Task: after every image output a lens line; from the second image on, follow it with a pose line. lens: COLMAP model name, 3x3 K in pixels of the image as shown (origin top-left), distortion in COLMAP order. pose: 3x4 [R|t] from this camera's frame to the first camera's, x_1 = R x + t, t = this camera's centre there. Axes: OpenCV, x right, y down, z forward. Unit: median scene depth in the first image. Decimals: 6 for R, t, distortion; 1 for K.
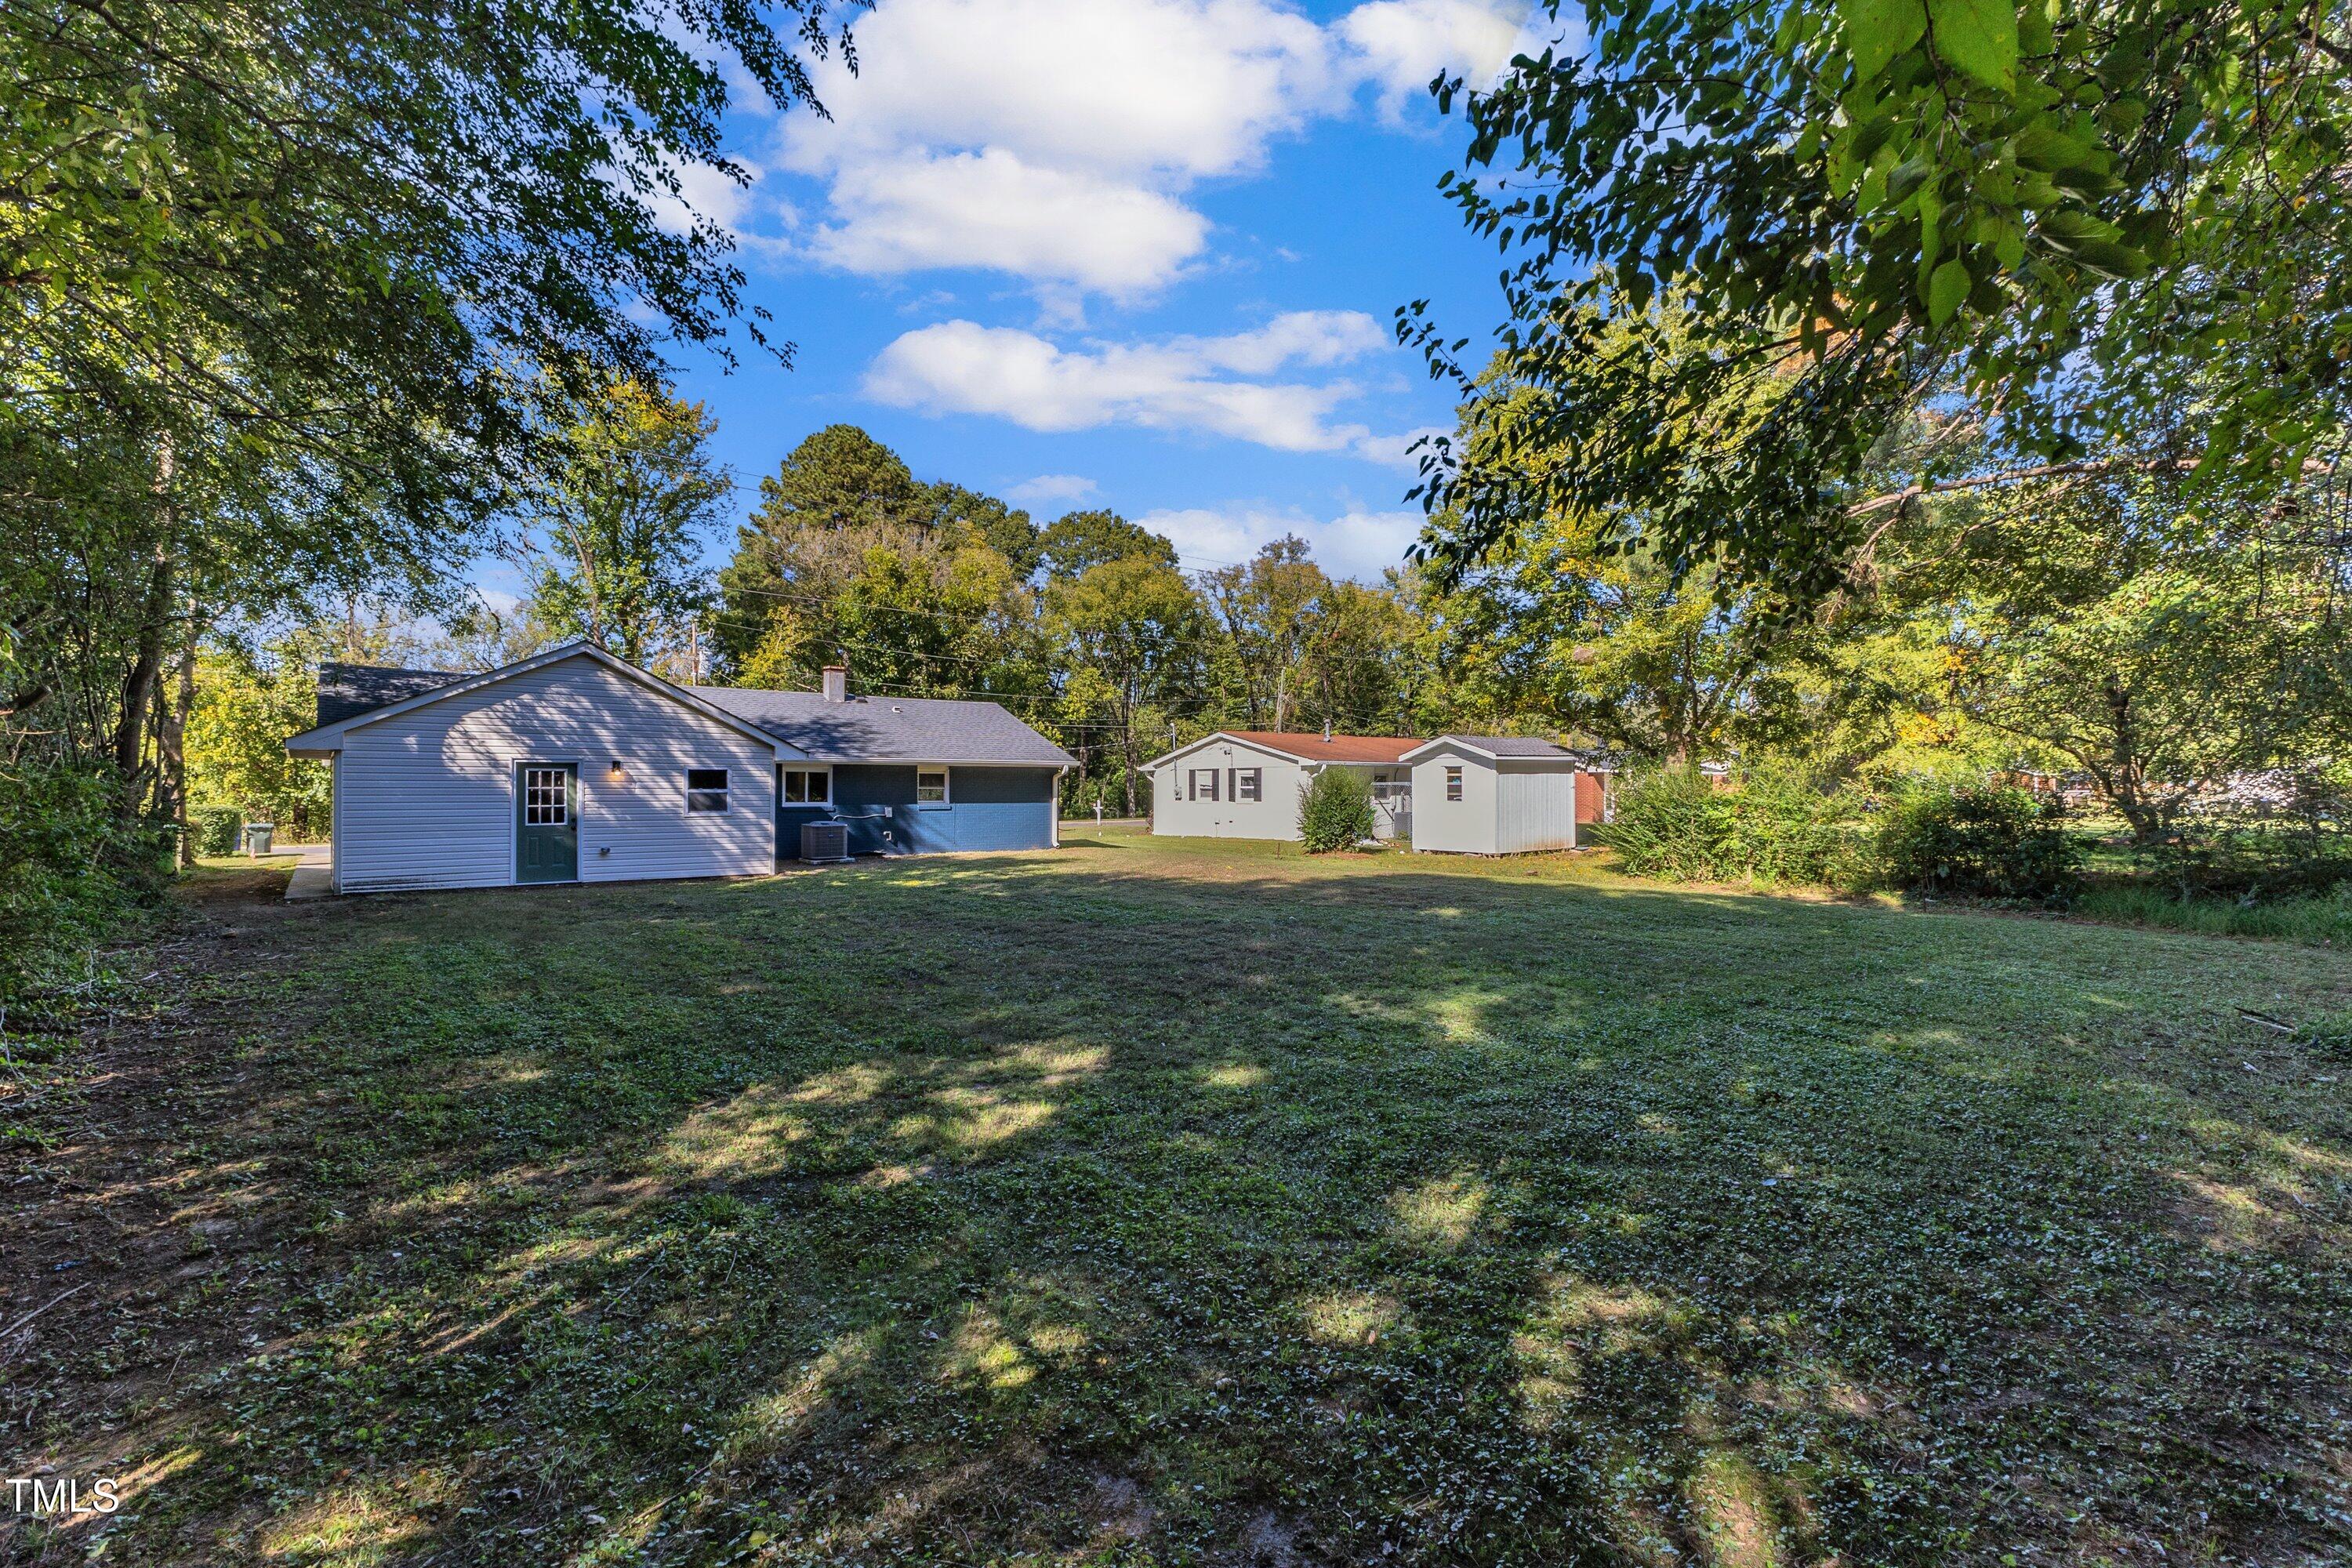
lens RADIAL K [[1036.3, 0, 1182.1], [0, 1036.3, 788.8], [0, 0, 1]] dist [0.017204, -0.000483]
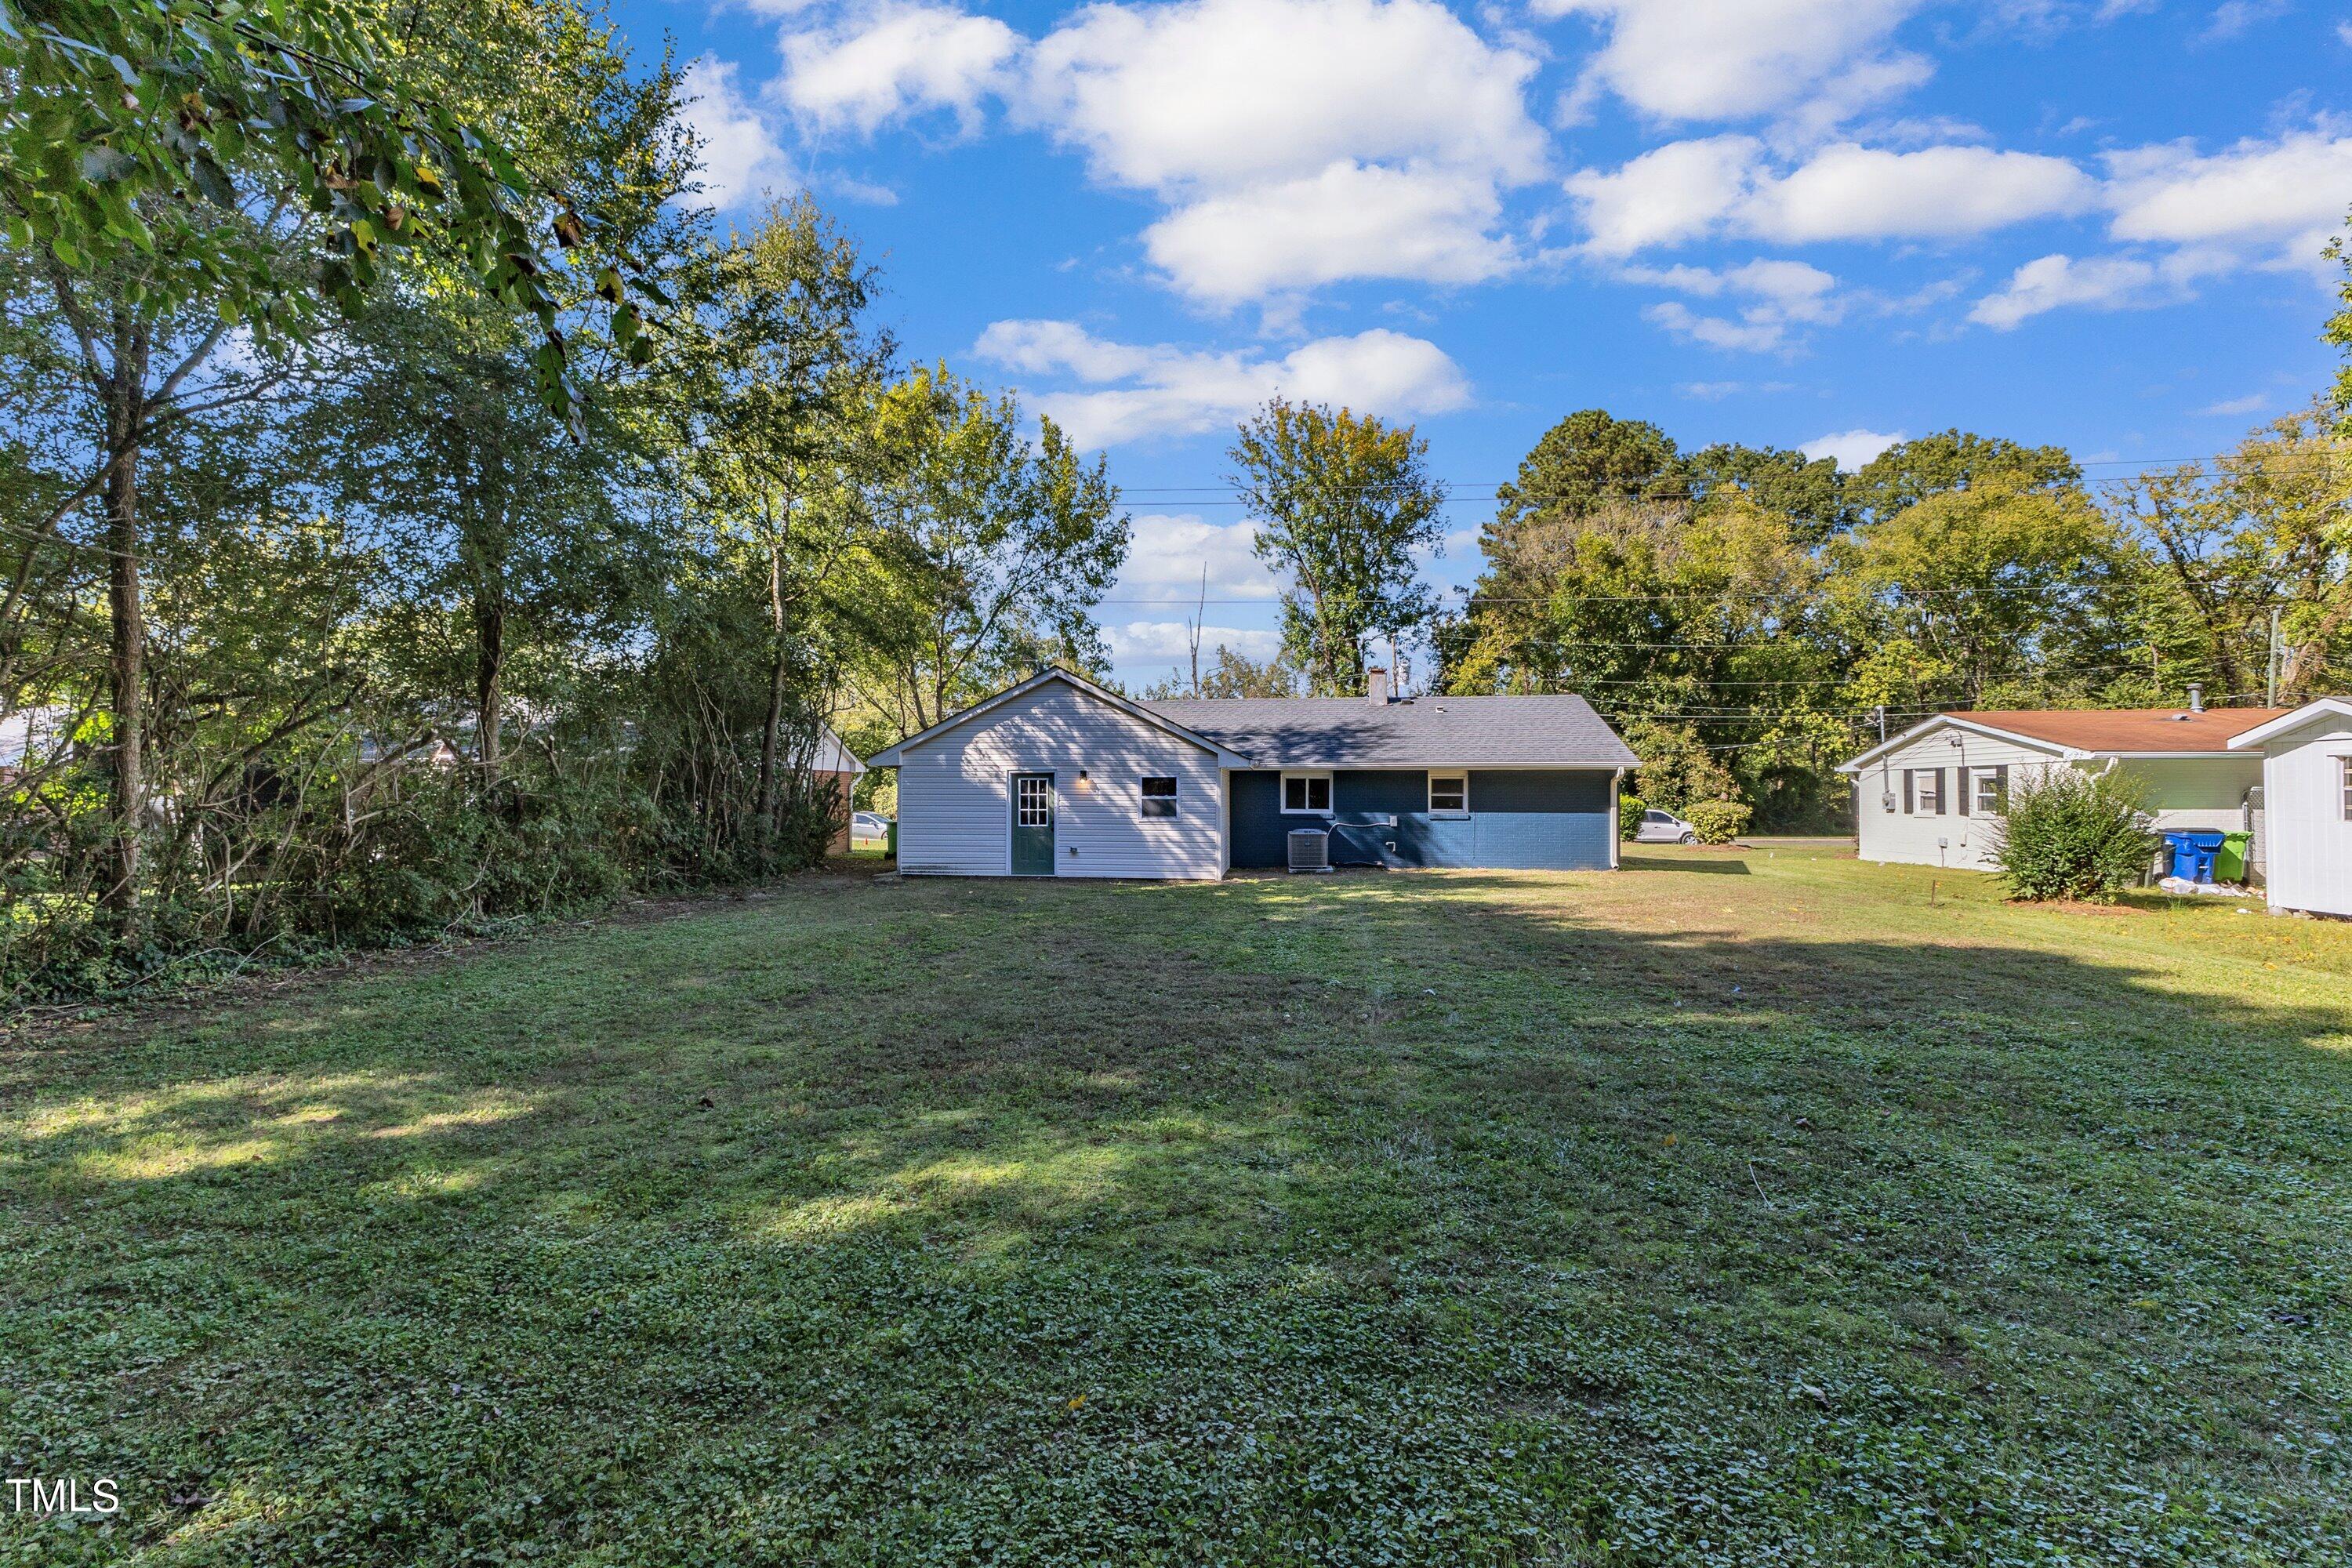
lens RADIAL K [[1036.3, 0, 1182.1], [0, 1036.3, 788.8], [0, 0, 1]] dist [0.017204, -0.000483]
pose [[0.706749, -0.002983, -0.707458, 0.251470], [-0.001224, 0.999984, -0.005439, -0.001157], [0.707463, 0.004710, 0.706734, 0.220930]]
